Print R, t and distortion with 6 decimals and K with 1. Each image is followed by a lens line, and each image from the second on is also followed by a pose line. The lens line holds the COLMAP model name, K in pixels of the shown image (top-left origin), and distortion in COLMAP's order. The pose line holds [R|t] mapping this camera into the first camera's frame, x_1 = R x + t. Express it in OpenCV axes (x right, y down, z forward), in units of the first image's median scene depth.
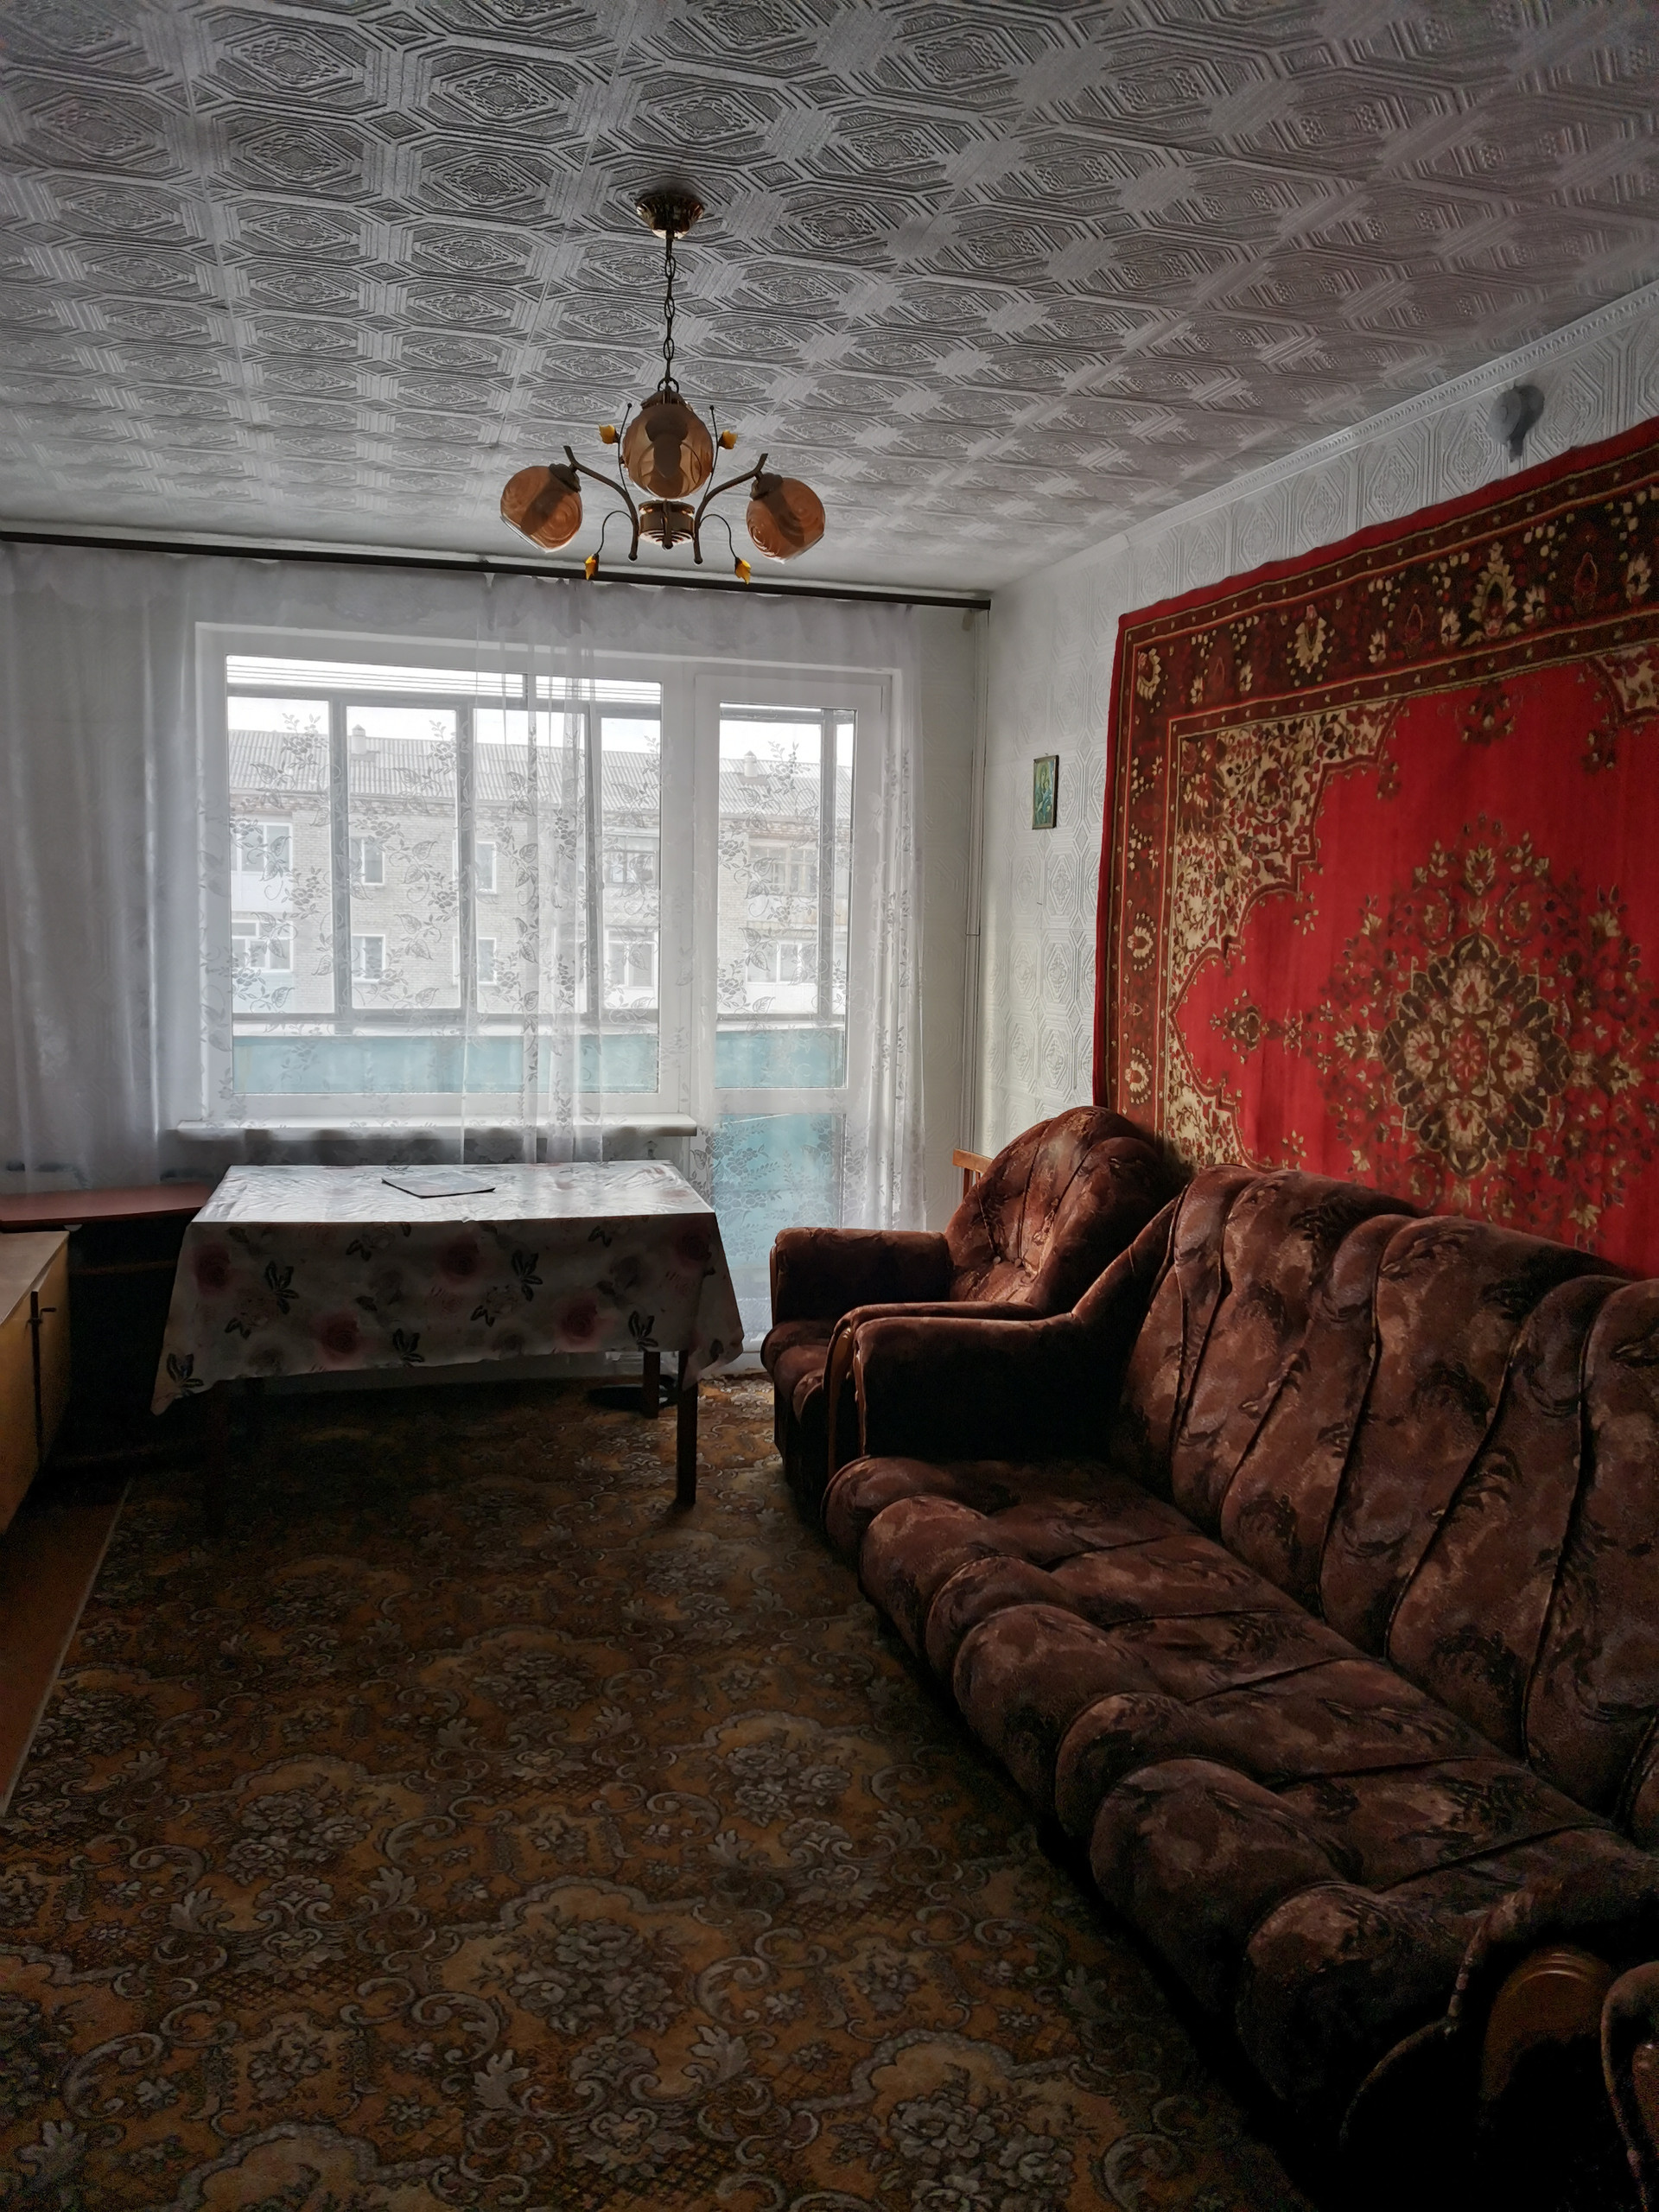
lens RADIAL K [[1669.6, 0, 826.7], [0, 1669.6, 1102.9], [0, 0, 1]] dist [0.043350, -0.128295]
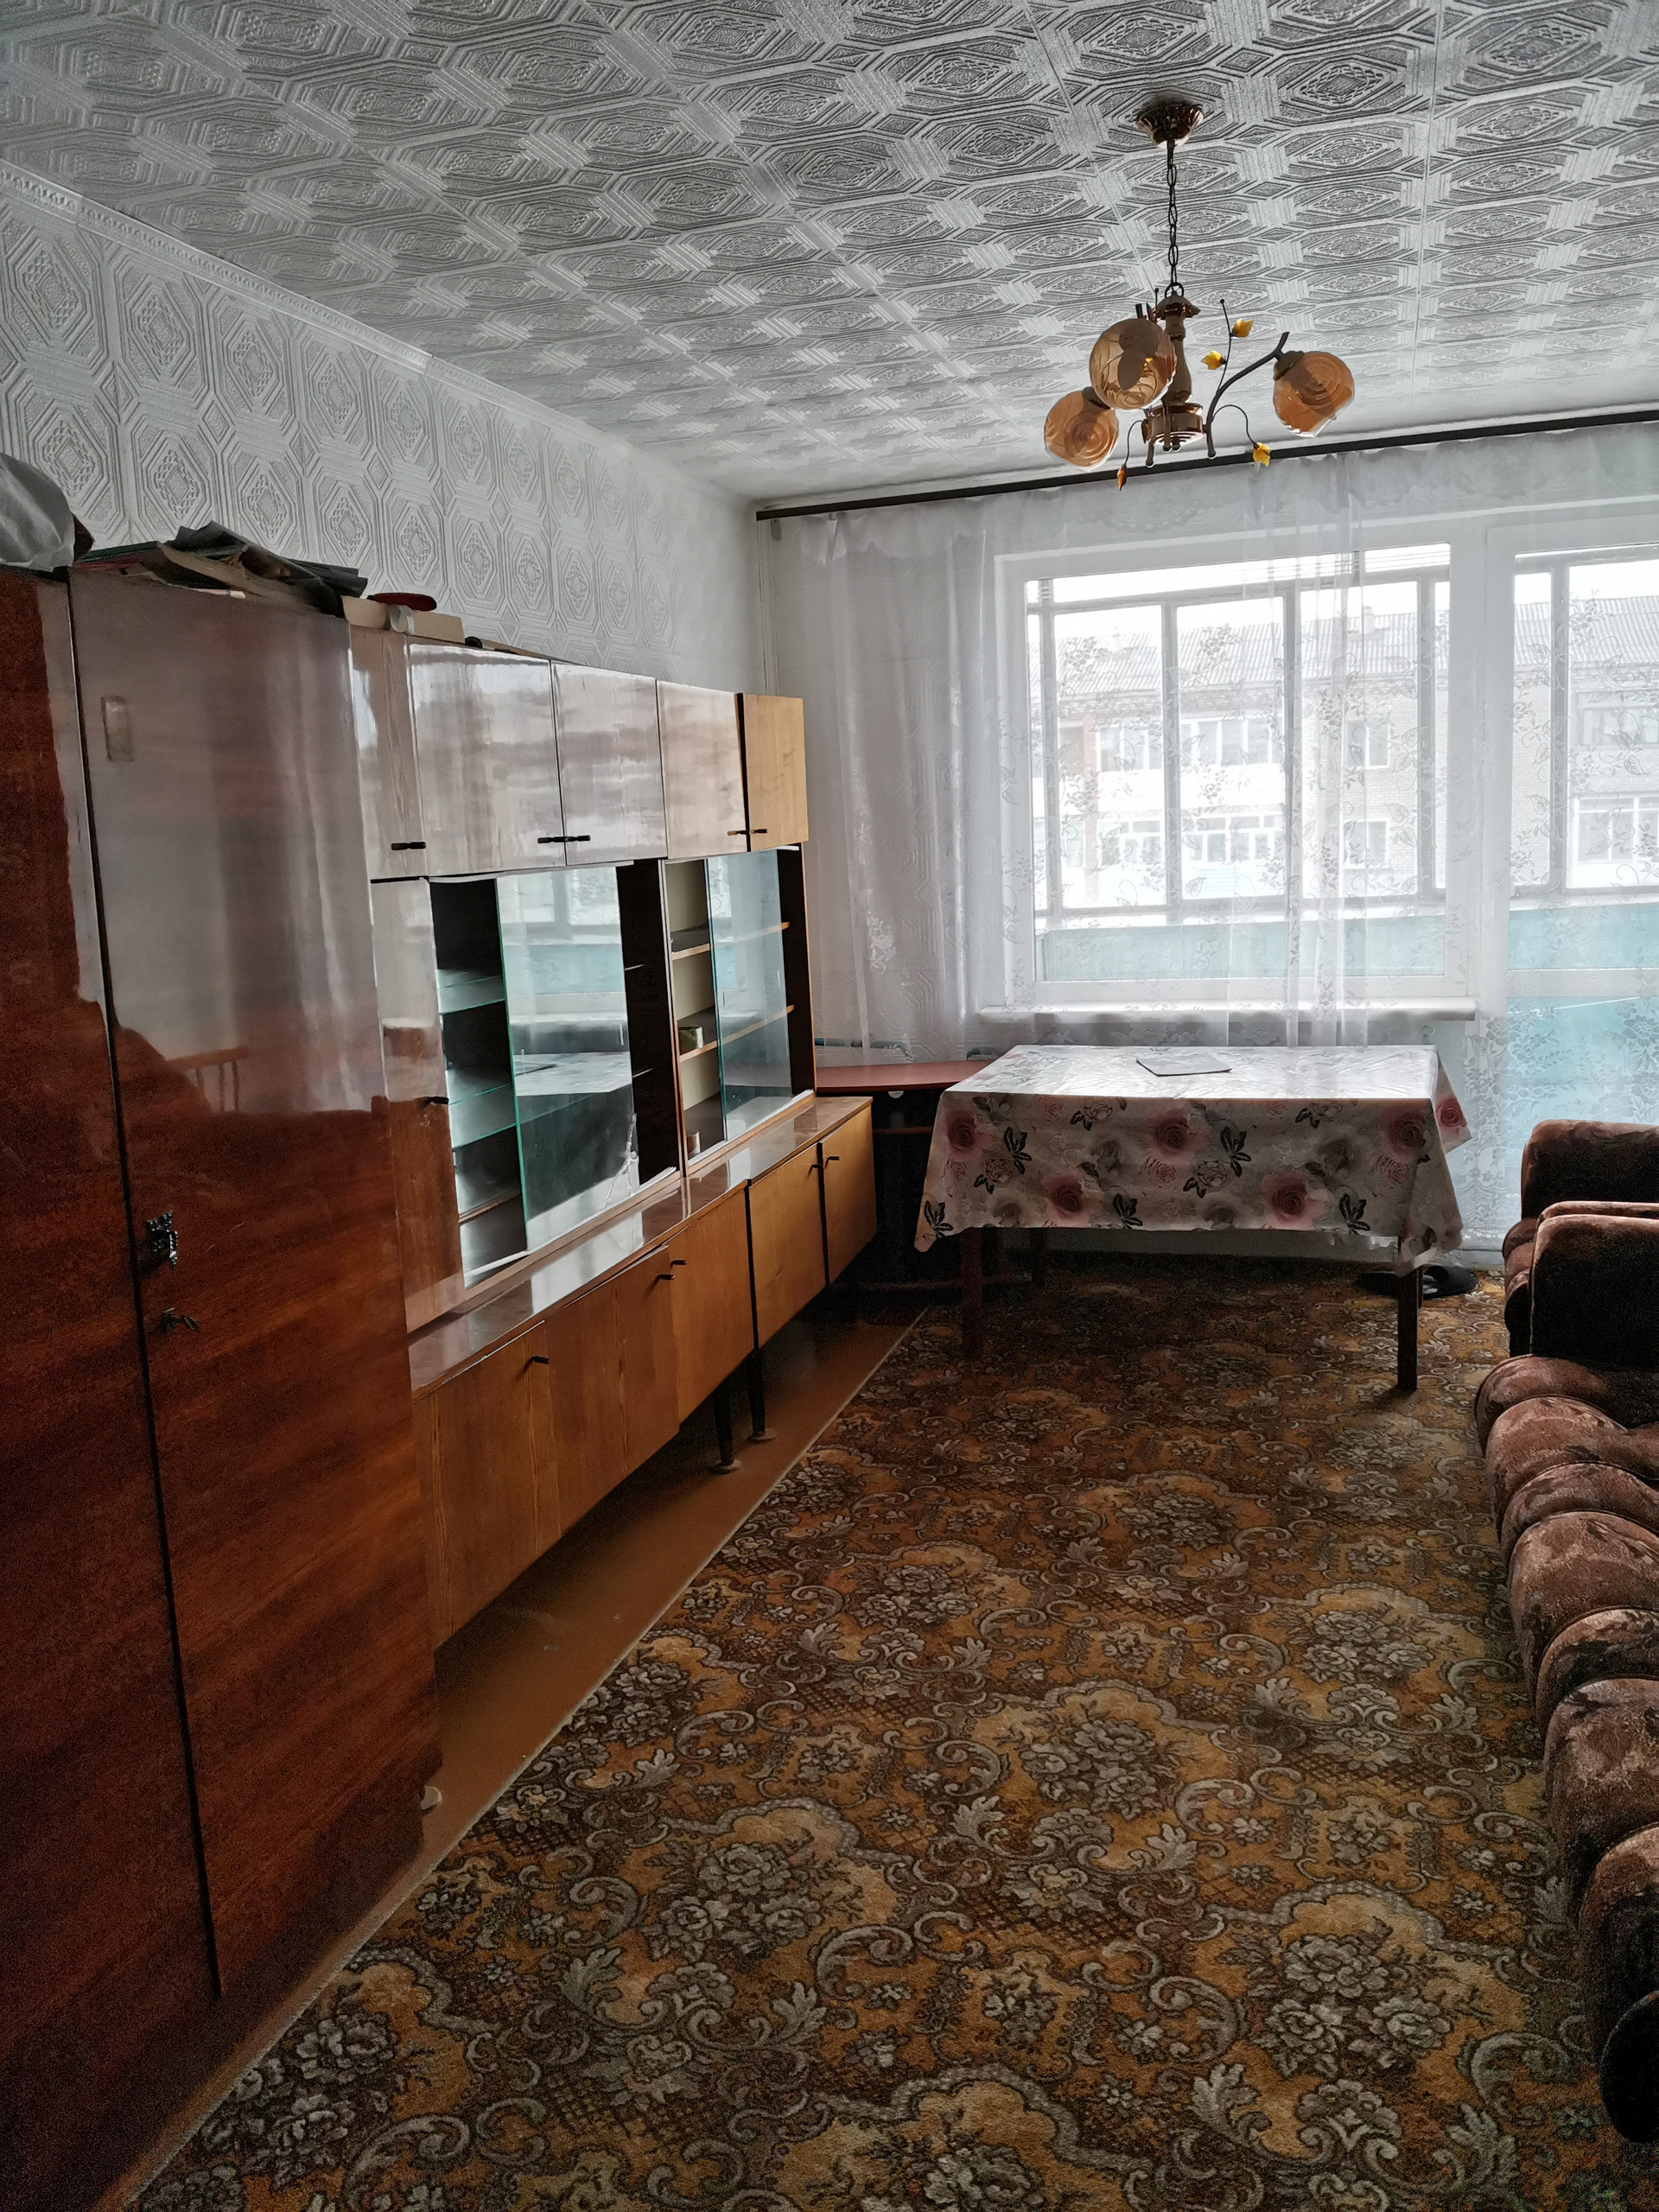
lens RADIAL K [[1675.8, 0, 823.3], [0, 1675.8, 1099.4], [0, 0, 1]] dist [0.025482, -0.095800]
pose [[0.826318, 0.029315, -0.562440, 0.256218], [0.006350, 0.998096, 0.061351, 0.006541], [0.563168, -0.054267, 0.824559, -0.006504]]
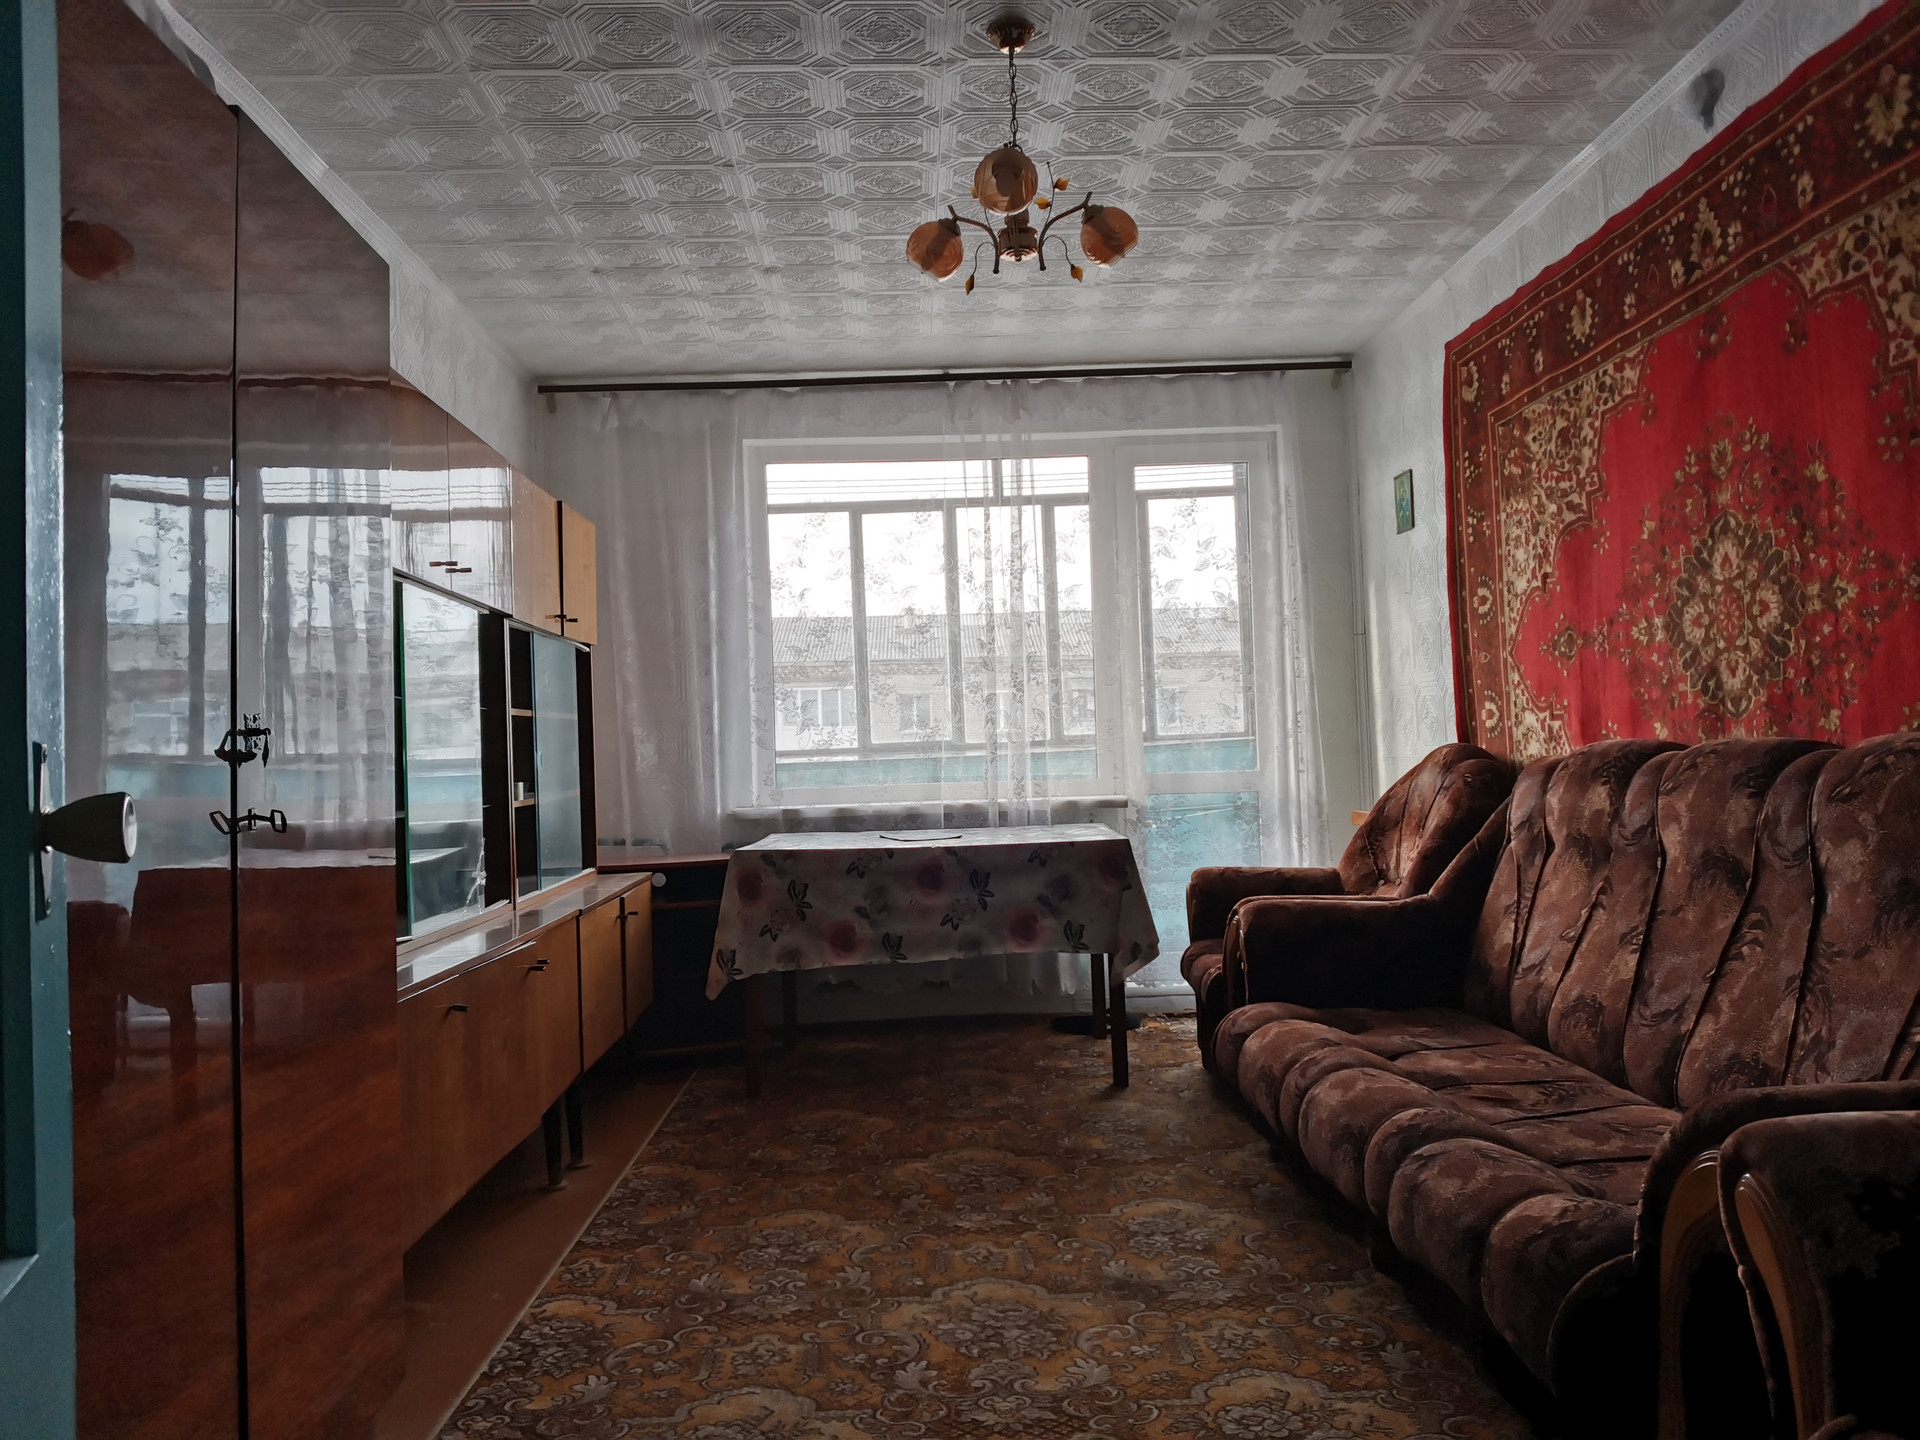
lens RADIAL K [[1454.6, 0, 960.0], [0, 1454.6, 720.0], [0, 0, 1]] dist [0.025482, -0.095800]
pose [[0.969022, -0.061593, -0.239171, 0.097781], [0.027779, 0.989440, -0.142259, 0.172687], [0.245408, 0.131208, 0.960500, -0.099543]]
